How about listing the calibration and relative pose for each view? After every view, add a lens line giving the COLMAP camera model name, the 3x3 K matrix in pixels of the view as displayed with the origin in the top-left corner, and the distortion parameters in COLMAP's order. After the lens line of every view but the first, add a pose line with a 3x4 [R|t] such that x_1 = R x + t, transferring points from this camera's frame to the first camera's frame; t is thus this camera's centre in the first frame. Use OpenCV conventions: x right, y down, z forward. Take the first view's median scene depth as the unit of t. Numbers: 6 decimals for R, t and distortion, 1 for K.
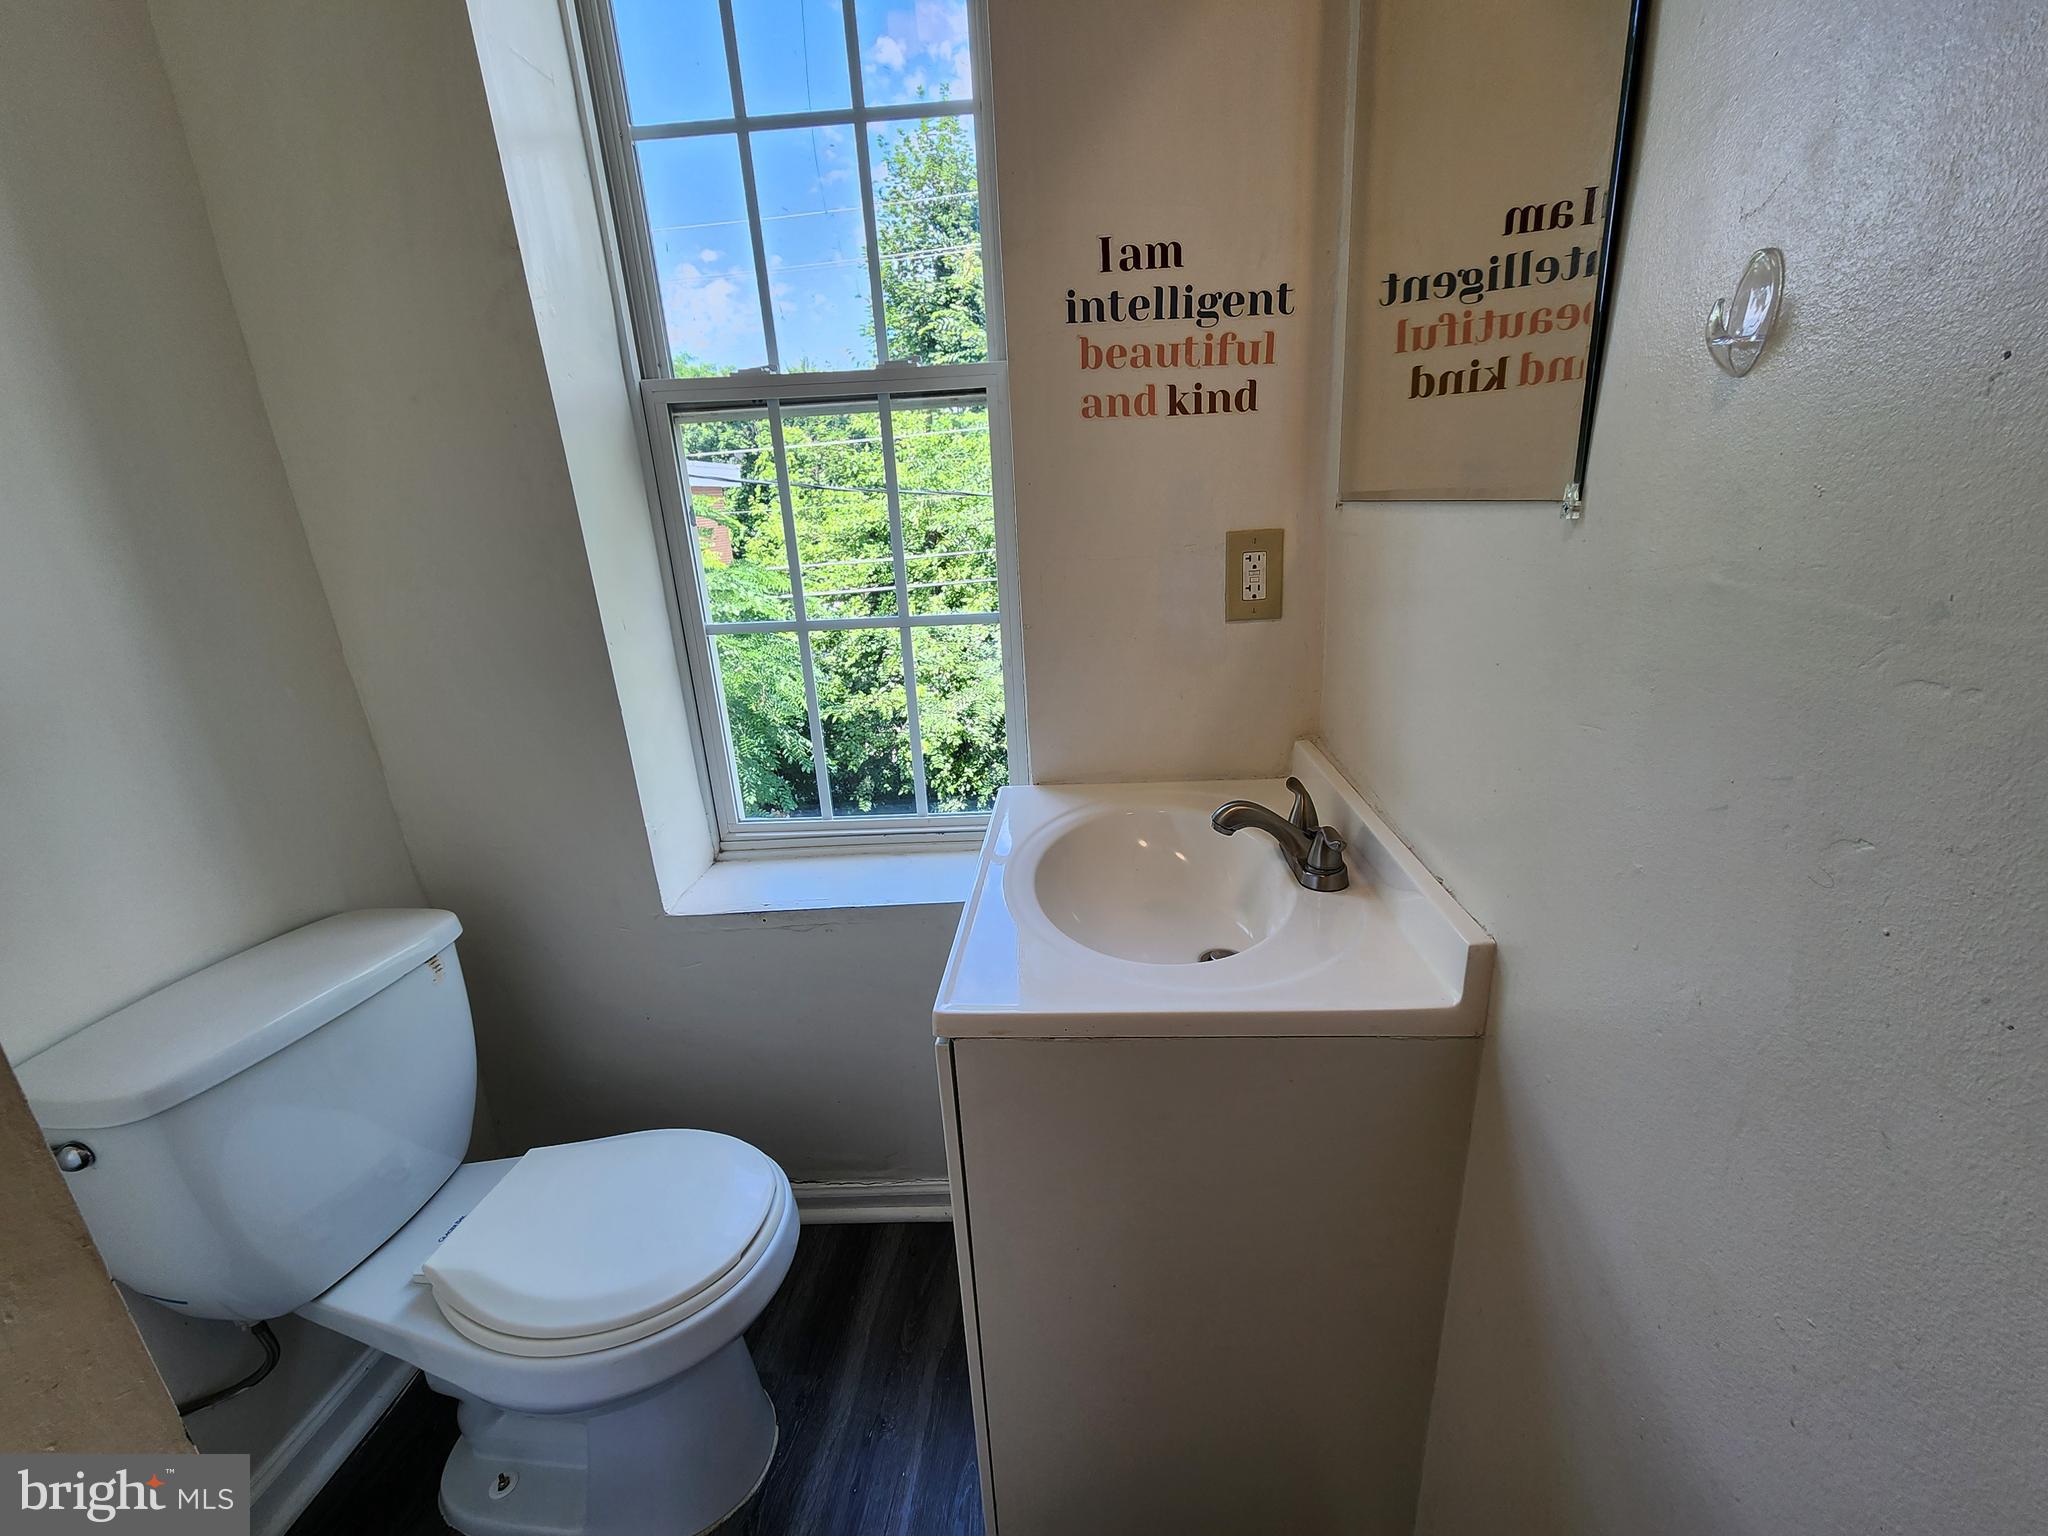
lens RADIAL K [[843.6, 0, 1040.3], [0, 843.6, 773.1], [0, 0, 1]] dist [-0.002235, -0.000291]
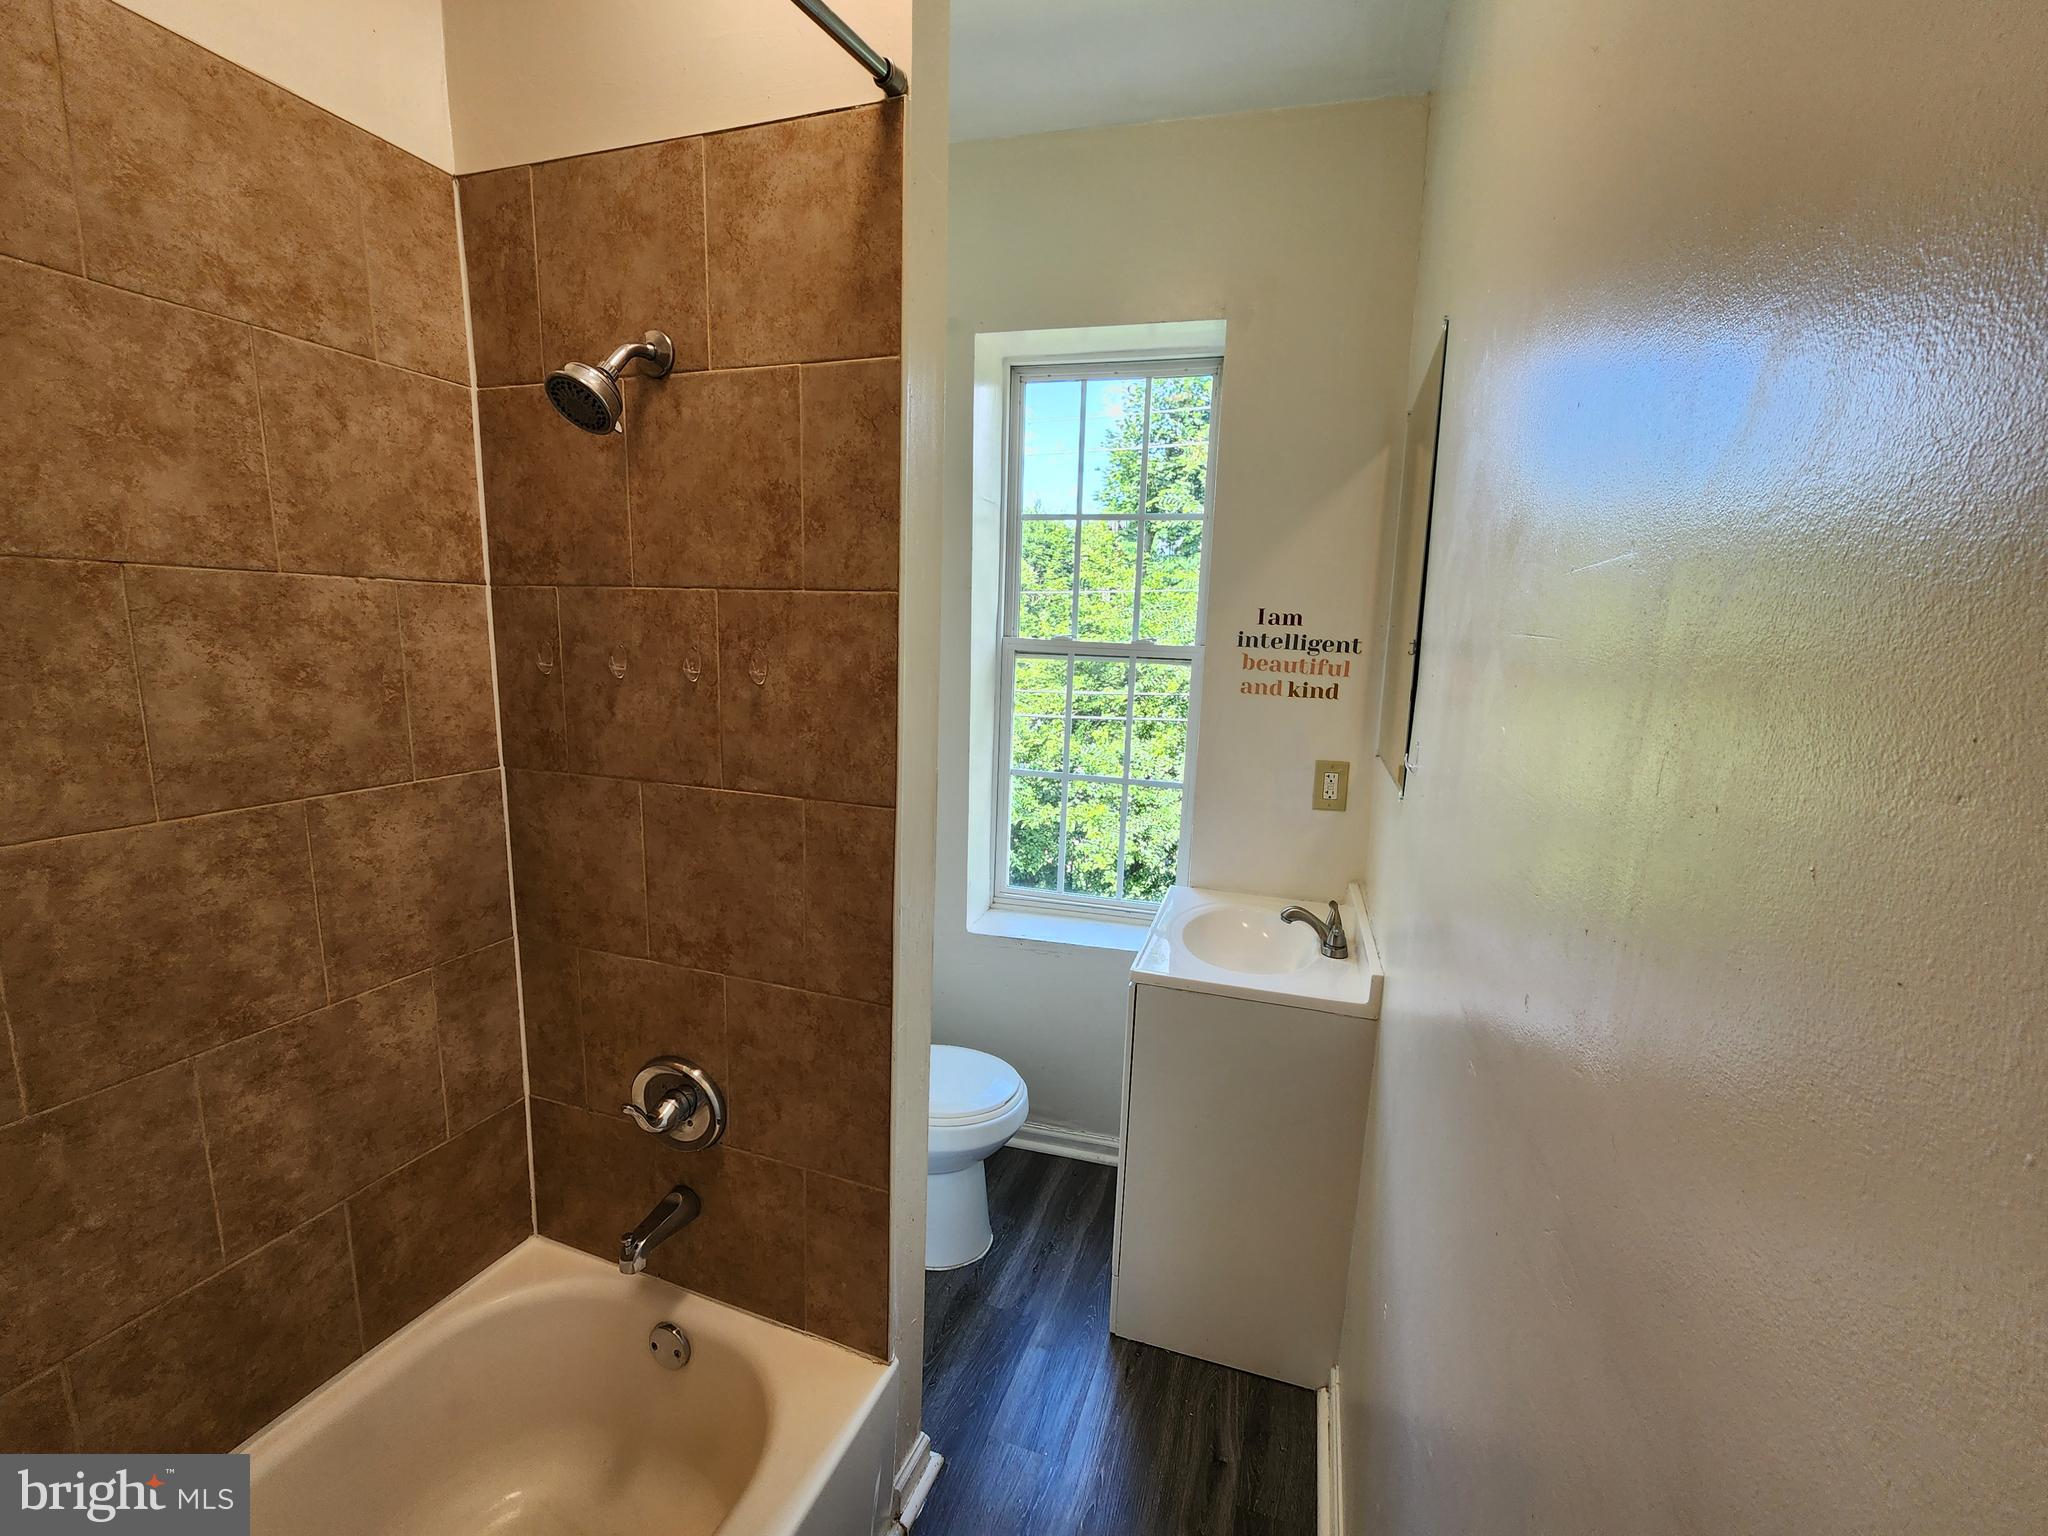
lens RADIAL K [[843.6, 0, 1036.2], [0, 843.6, 787.4], [0, 0, 1]] dist [-0.002235, -0.000291]
pose [[0.969504, 0.122099, -0.212496, 0.023573], [-0.147595, 0.983075, -0.108528, 0.038132], [0.195648, 0.136582, 0.971116, -0.615050]]
